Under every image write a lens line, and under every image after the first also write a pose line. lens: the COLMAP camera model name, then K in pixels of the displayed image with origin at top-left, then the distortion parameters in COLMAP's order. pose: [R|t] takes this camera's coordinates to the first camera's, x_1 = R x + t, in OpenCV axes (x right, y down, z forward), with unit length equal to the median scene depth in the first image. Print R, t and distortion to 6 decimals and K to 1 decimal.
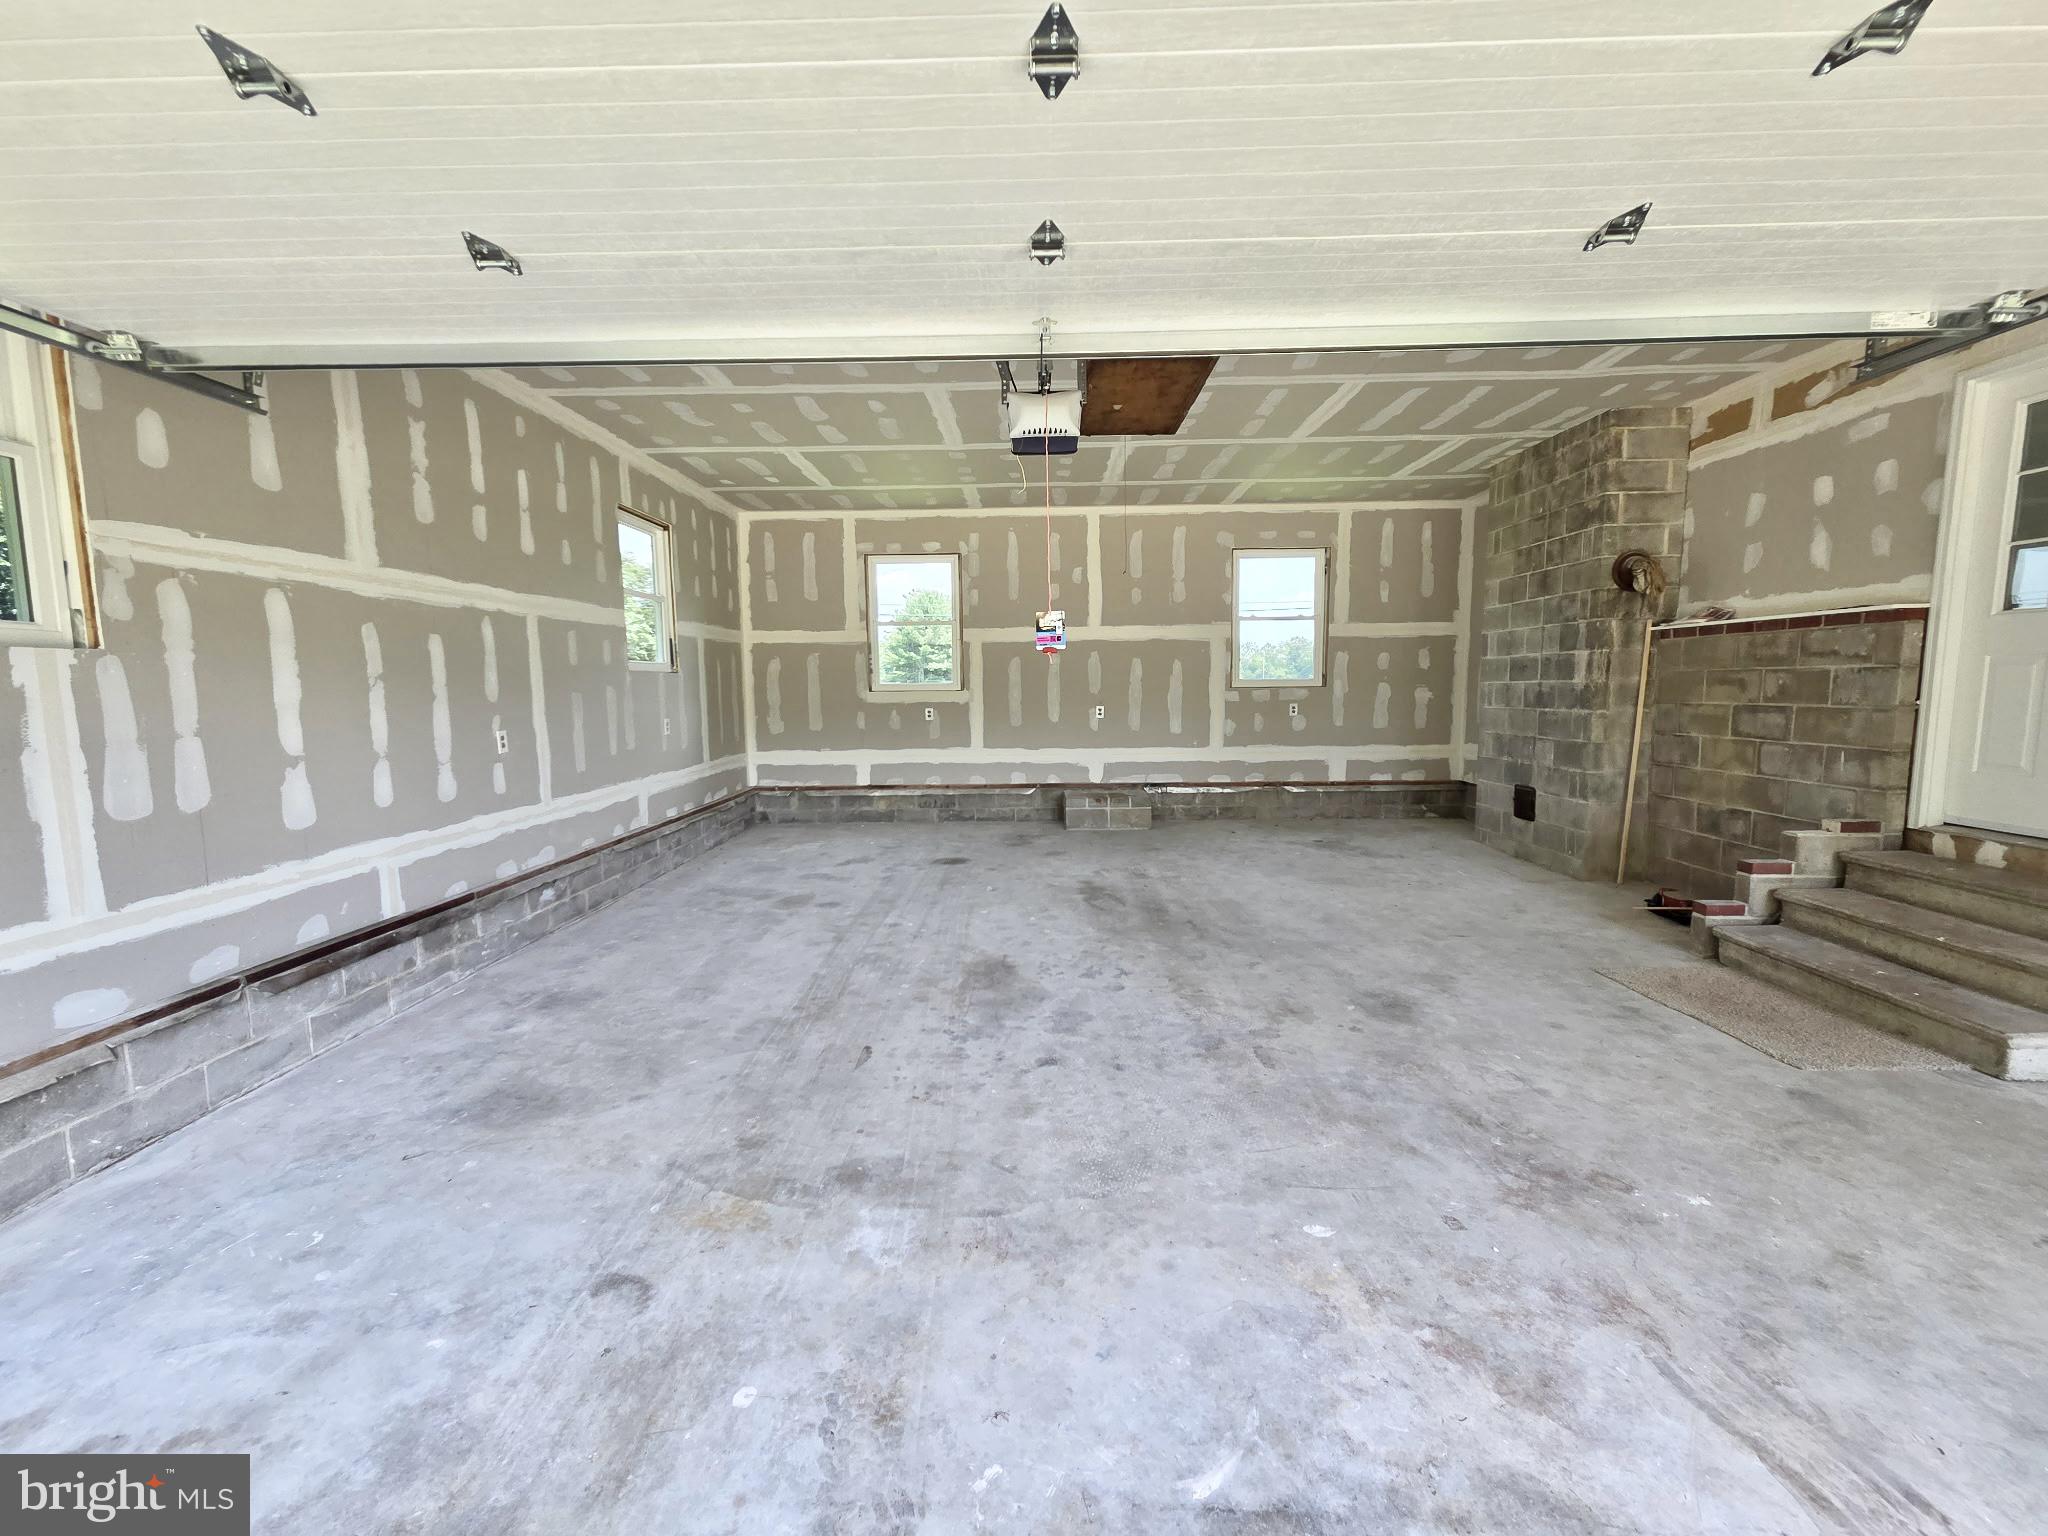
lens RADIAL K [[831.0, 0, 1018.0], [0, 831.0, 771.6], [0, 0, 1]] dist [-0.000259, 0.003867]
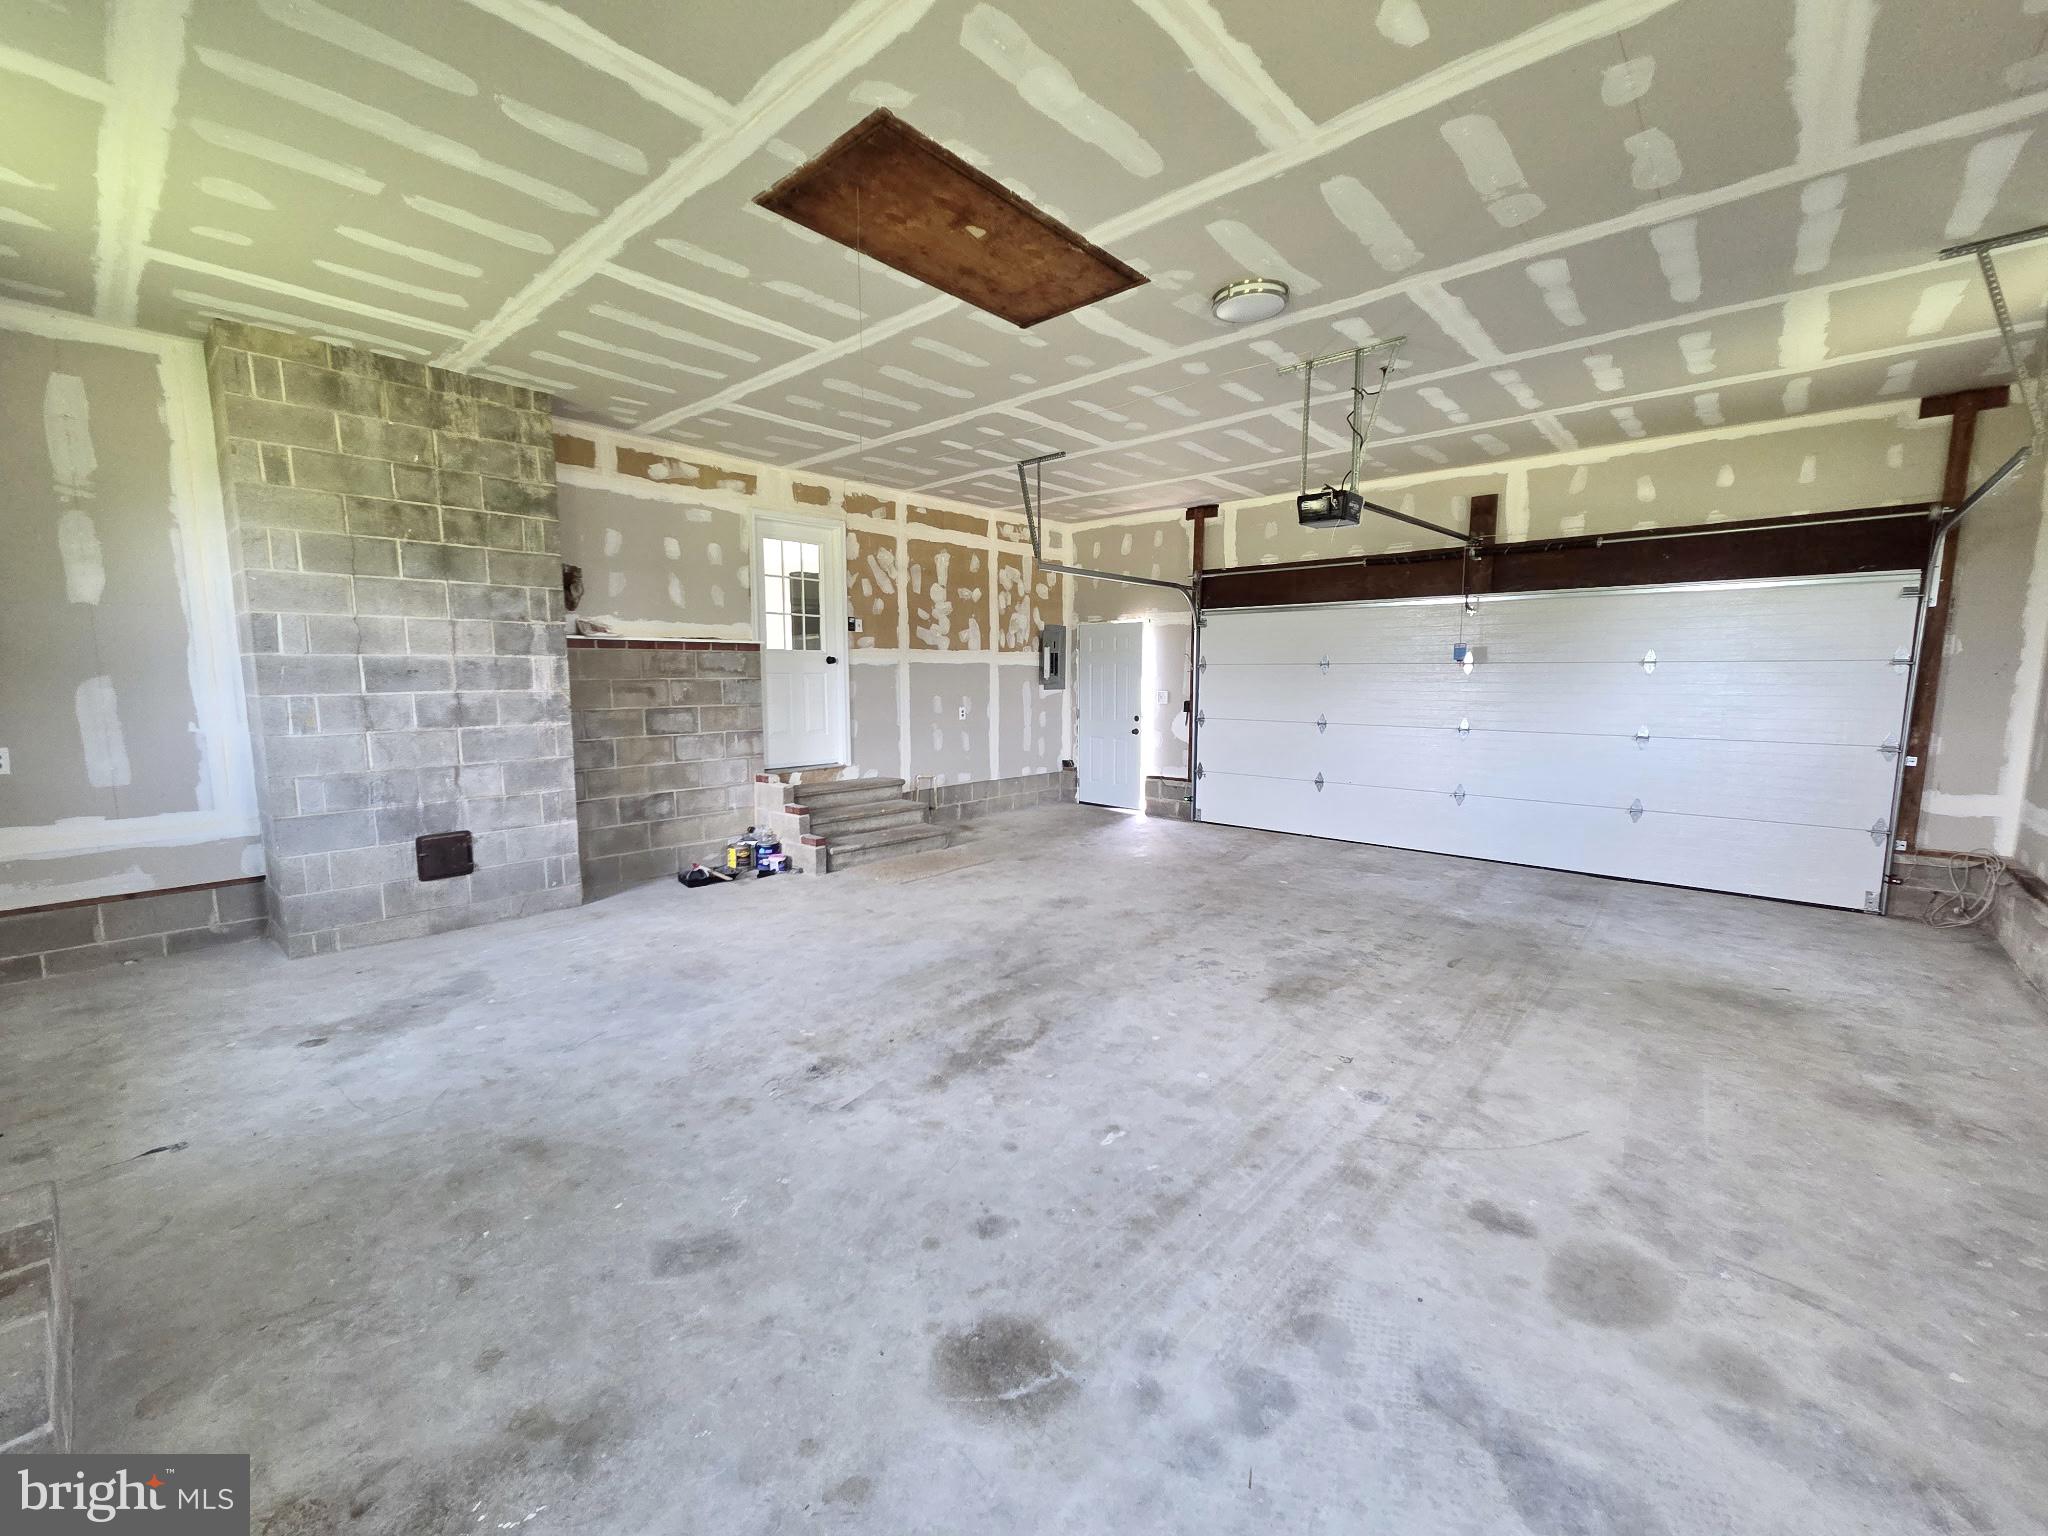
lens RADIAL K [[831.0, 0, 1018.0], [0, 831.0, 771.6], [0, 0, 1]] dist [-0.000259, 0.003867]
pose [[-0.755839, -0.065648, 0.651458, -0.362922], [0.078161, 0.978800, 0.189318, -0.194380], [-0.650076, 0.194013, -0.734684, 1.706383]]
